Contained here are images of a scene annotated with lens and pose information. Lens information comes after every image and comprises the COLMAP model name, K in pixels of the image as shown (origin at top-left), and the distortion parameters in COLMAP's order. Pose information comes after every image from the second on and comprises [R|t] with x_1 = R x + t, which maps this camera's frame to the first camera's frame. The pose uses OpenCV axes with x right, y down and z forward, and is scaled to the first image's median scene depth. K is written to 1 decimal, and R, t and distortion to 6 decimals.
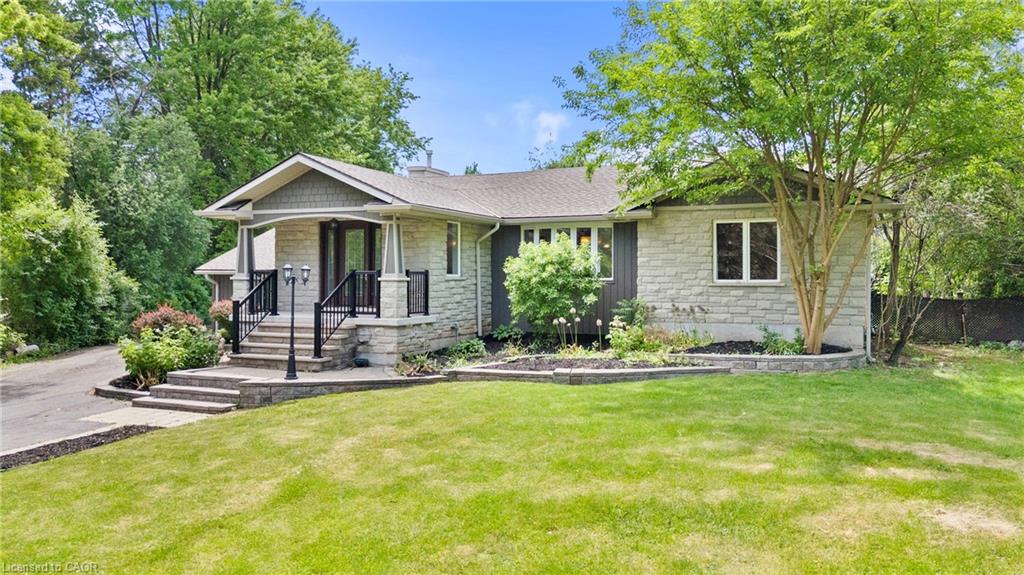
lens RADIAL K [[748.2, 0, 512.0], [0, 748.2, 287.5], [0, 0, 1]] dist [0.058112, -0.003359]
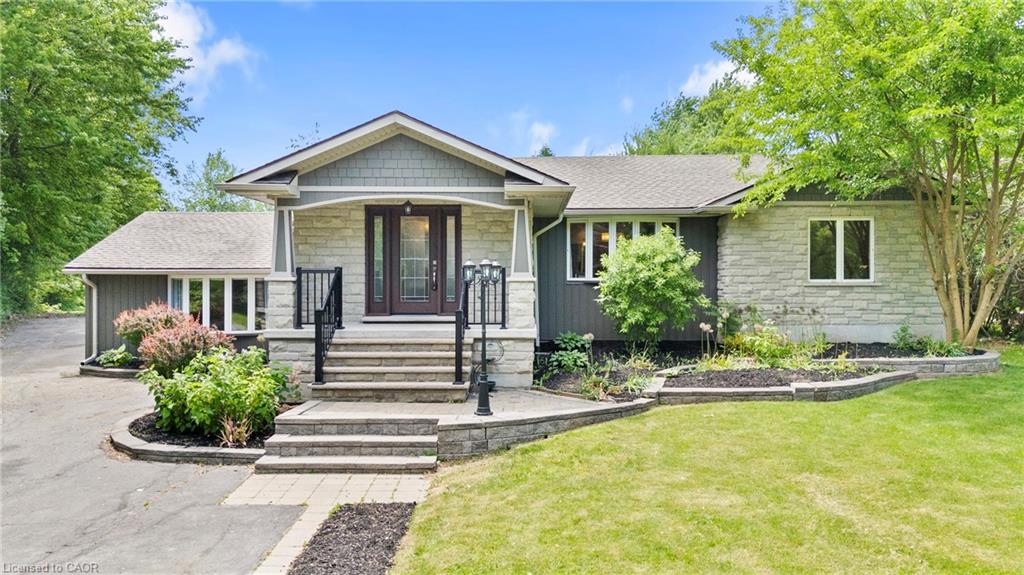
lens RADIAL K [[748.2, 0, 512.0], [0, 748.2, 287.5], [0, 0, 1]] dist [0.058112, -0.003359]
pose [[0.925226, -0.005761, 0.379373, -0.453605], [0.005711, 0.999983, 0.001258, -0.003505], [-0.379373, 0.001003, 0.925243, 0.258064]]
